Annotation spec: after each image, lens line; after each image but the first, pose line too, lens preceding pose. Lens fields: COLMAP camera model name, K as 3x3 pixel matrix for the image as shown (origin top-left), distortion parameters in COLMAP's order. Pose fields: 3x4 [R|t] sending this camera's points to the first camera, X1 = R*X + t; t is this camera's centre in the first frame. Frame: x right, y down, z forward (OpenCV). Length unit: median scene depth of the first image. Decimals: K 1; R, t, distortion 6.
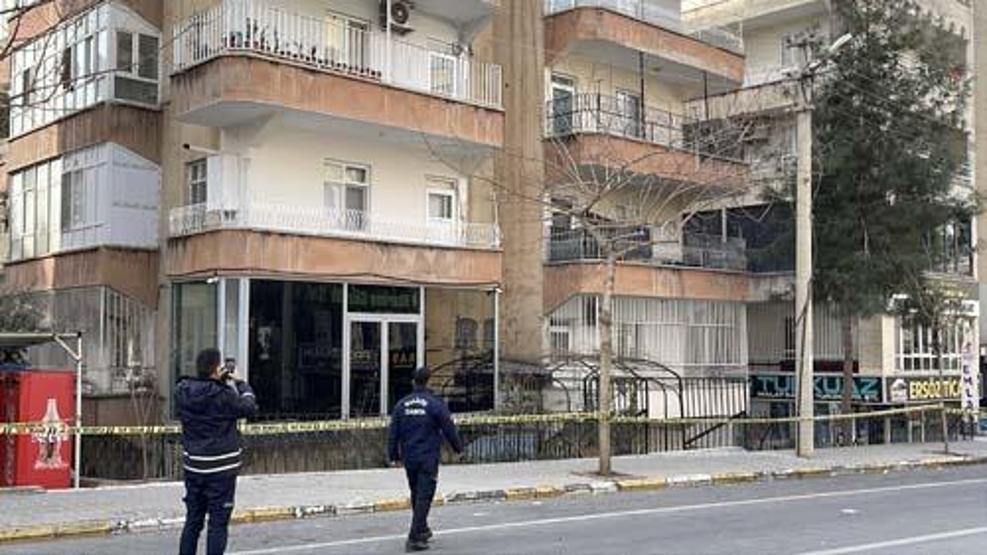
lens RADIAL K [[1071.9, 0, 493.5], [0, 1071.9, 277.5], [0, 0, 1]] dist [0.092095, -0.016211]
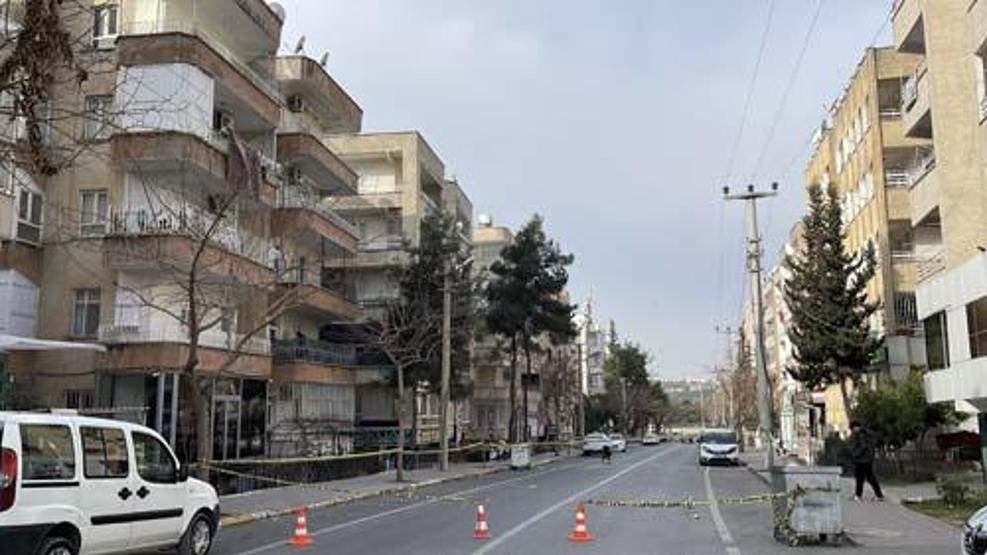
lens RADIAL K [[838.9, 0, 493.5], [0, 838.9, 277.5], [0, 0, 1]] dist [0.003551, 0.000244]
pose [[0.791967, 0.087695, 0.604233, -0.501769], [-0.029929, 0.994018, -0.105038, -0.018708], [-0.609830, 0.065102, 0.789854, -0.218813]]
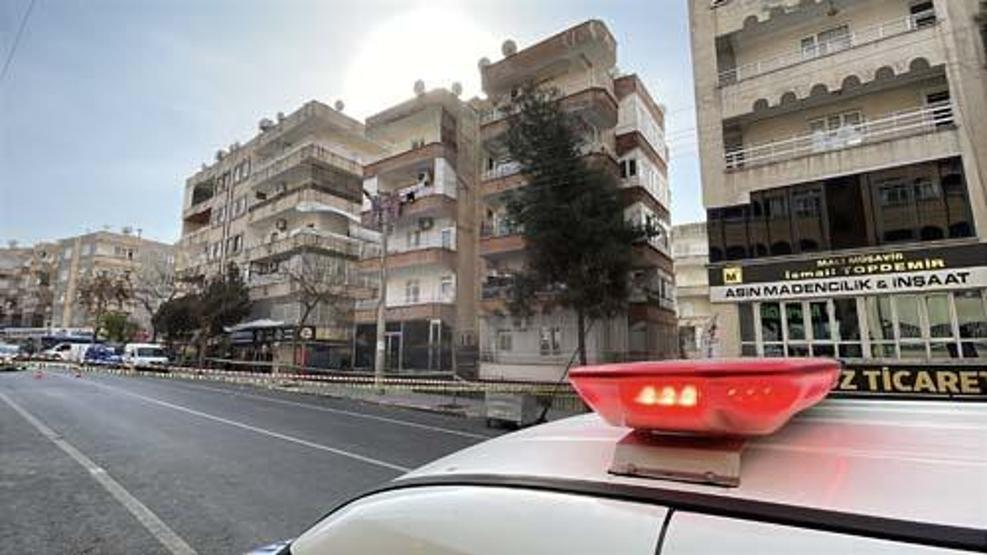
lens RADIAL K [[457.2, 0, 493.5], [0, 457.2, 277.5], [0, 0, 1]] dist [0.039316, -0.032657]
pose [[0.195245, -0.172804, -0.965411, 1.040562], [0.048944, 0.984846, -0.166384, 0.096180], [0.979533, -0.014766, 0.200743, 0.924352]]
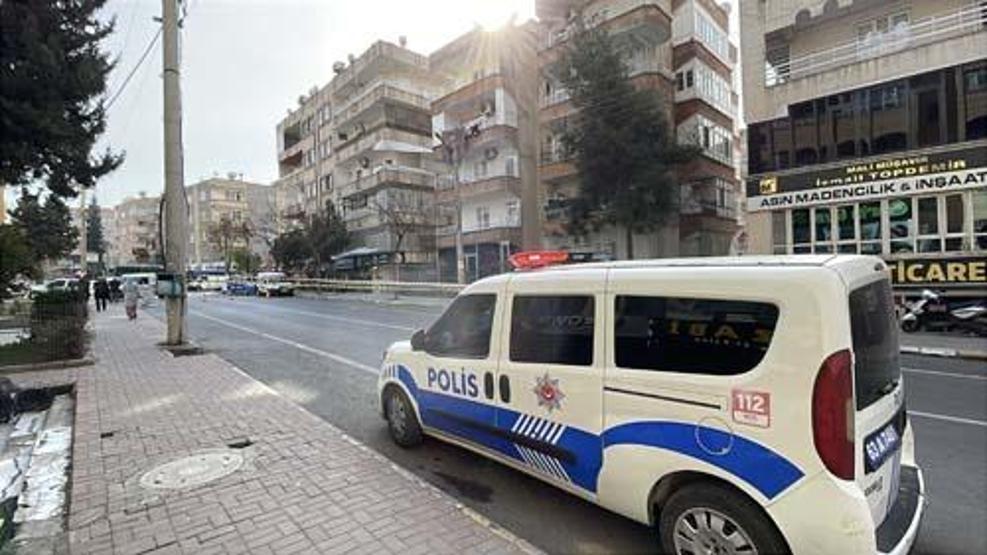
lens RADIAL K [[457.2, 0, 493.5], [0, 457.2, 277.5], [0, 0, 1]] dist [0.039316, -0.032657]
pose [[0.035151, -0.005546, -0.999367, 1.174719], [0.090508, 0.995893, -0.002343, 0.105439], [0.995275, -0.090368, 0.035508, 0.921977]]
